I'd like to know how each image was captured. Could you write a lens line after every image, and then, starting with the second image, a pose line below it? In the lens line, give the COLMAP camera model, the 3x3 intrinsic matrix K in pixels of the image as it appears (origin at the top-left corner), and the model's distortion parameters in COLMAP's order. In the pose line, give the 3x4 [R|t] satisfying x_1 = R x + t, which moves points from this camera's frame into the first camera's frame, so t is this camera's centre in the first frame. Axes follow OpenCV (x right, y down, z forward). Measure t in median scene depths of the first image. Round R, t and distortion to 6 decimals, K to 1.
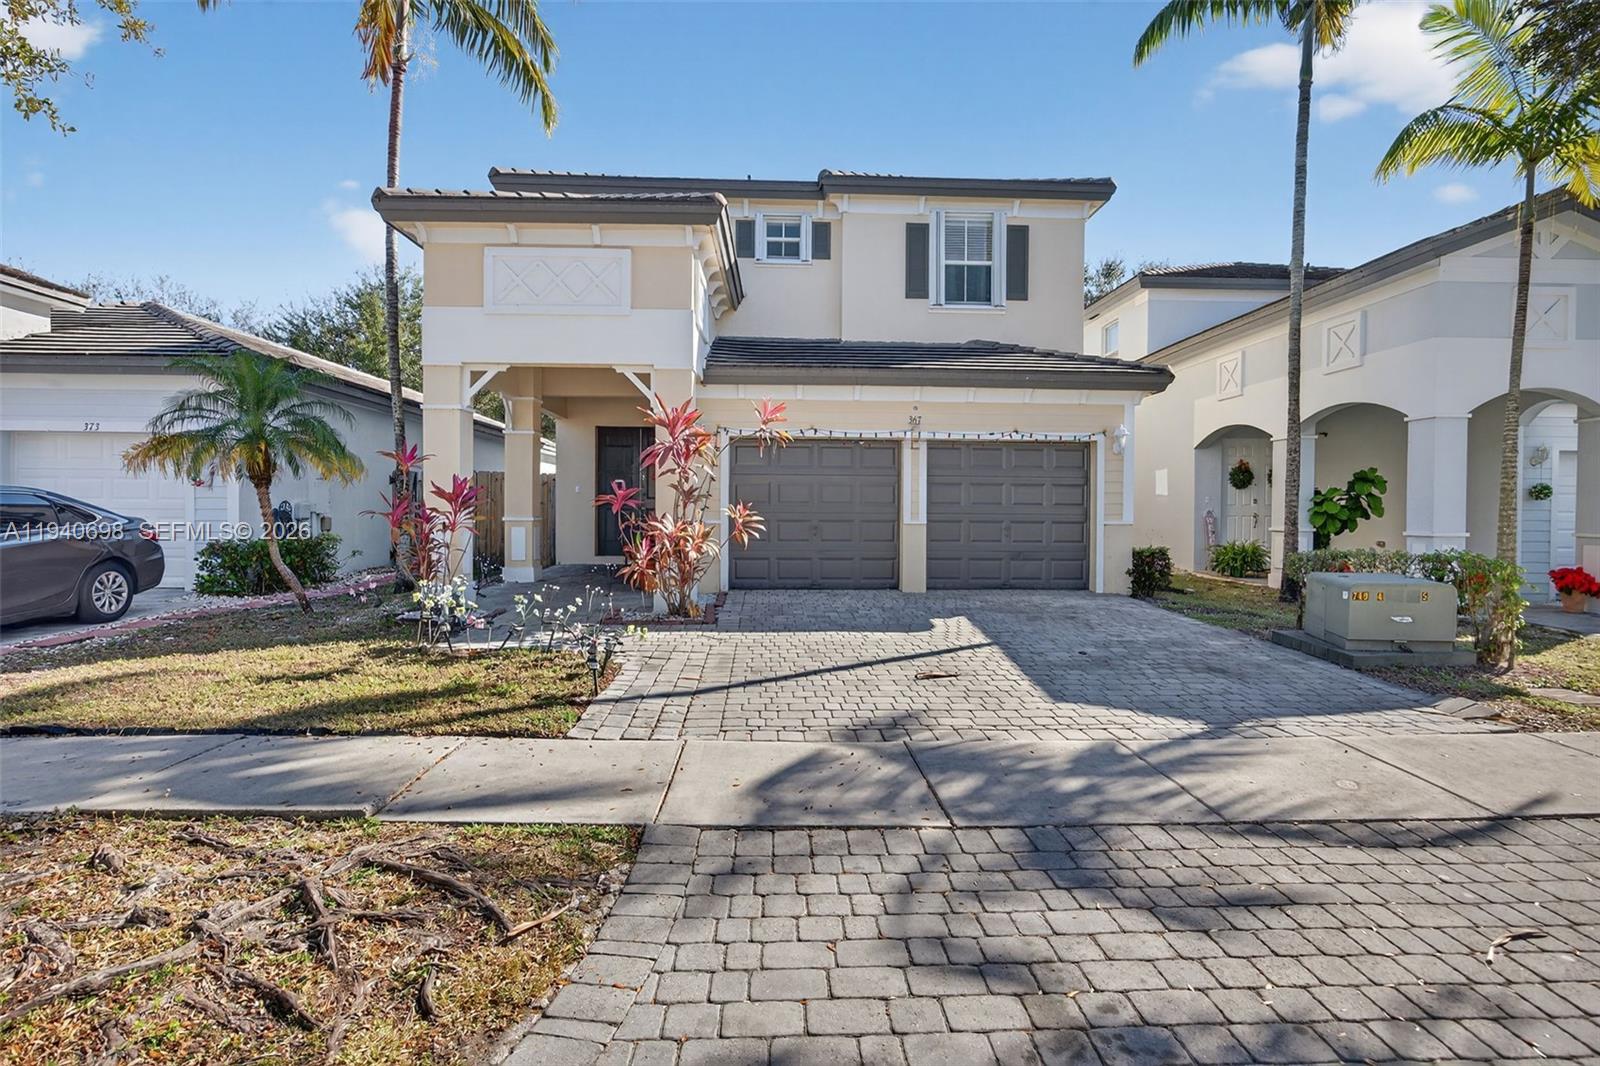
lens RADIAL K [[767.9, 0, 804.5], [0, 767.9, 526.6], [0, 0, 1]] dist [-0.005853, 0.000995]
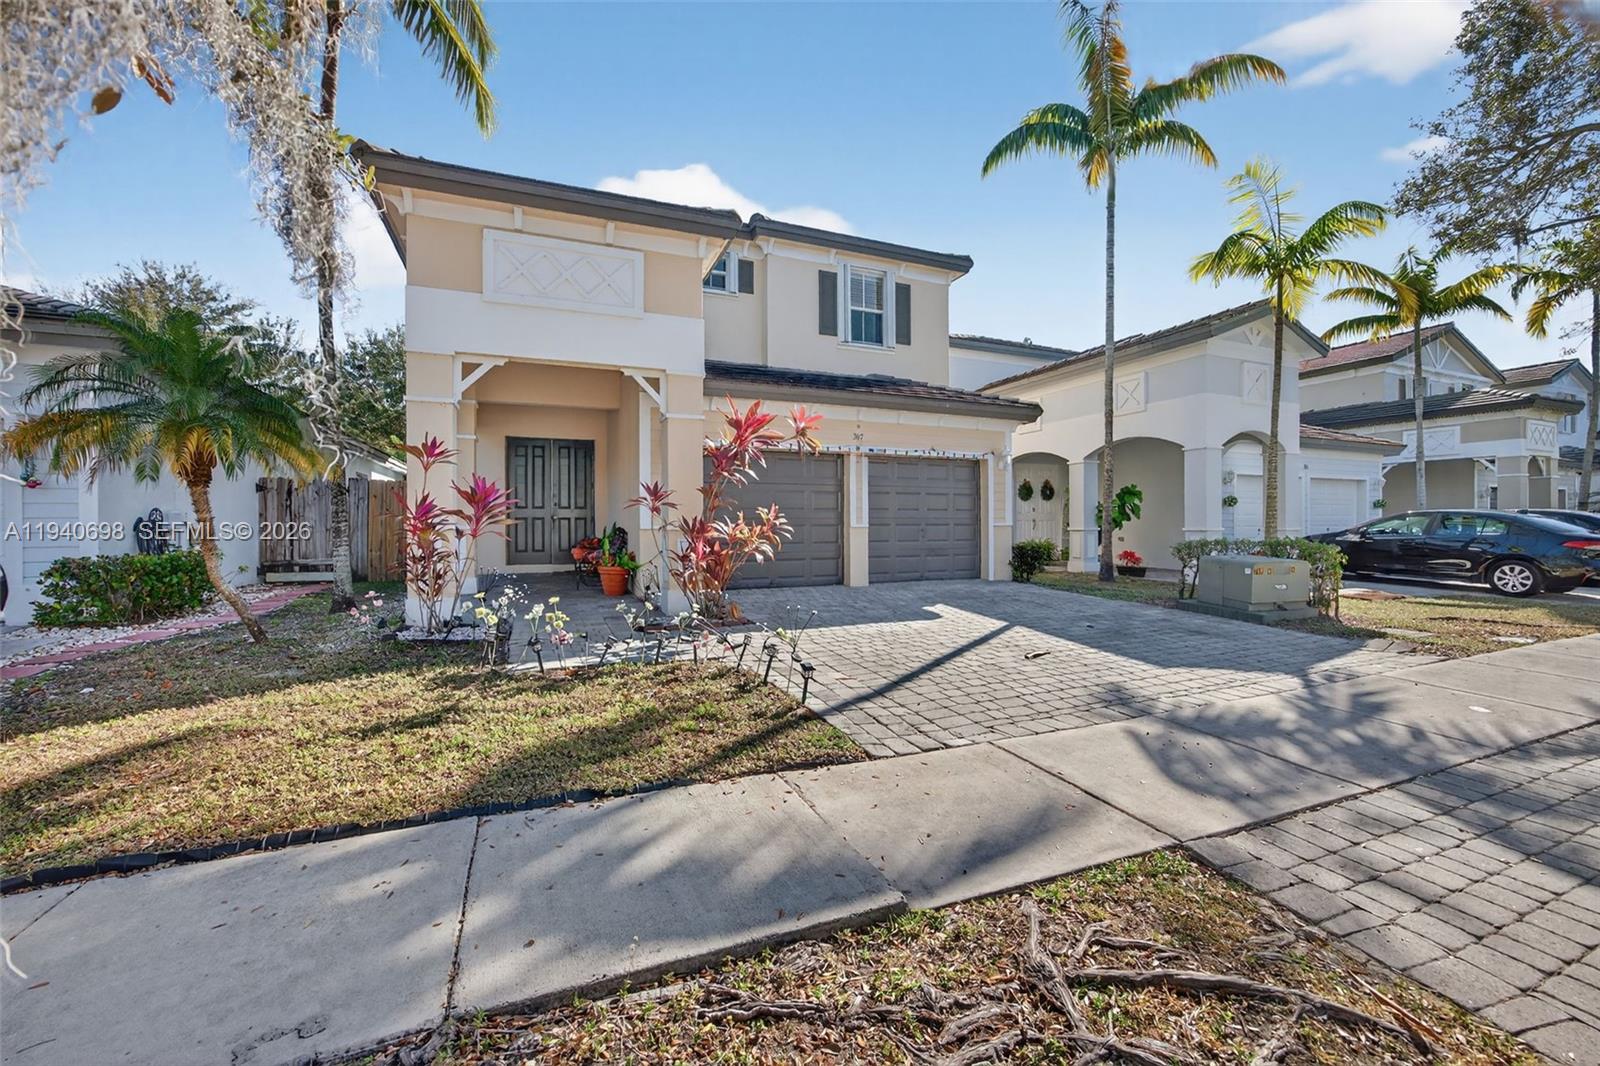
lens RADIAL K [[626.2, 0, 796.1], [0, 626.2, 526.5], [0, 0, 1]] dist [-0.015754, 0.003058]
pose [[0.939115, -0.011865, 0.343397, -0.266675], [0.017710, 0.999747, -0.013891, 0.007433], [-0.343145, 0.019127, 0.939088, 0.146289]]
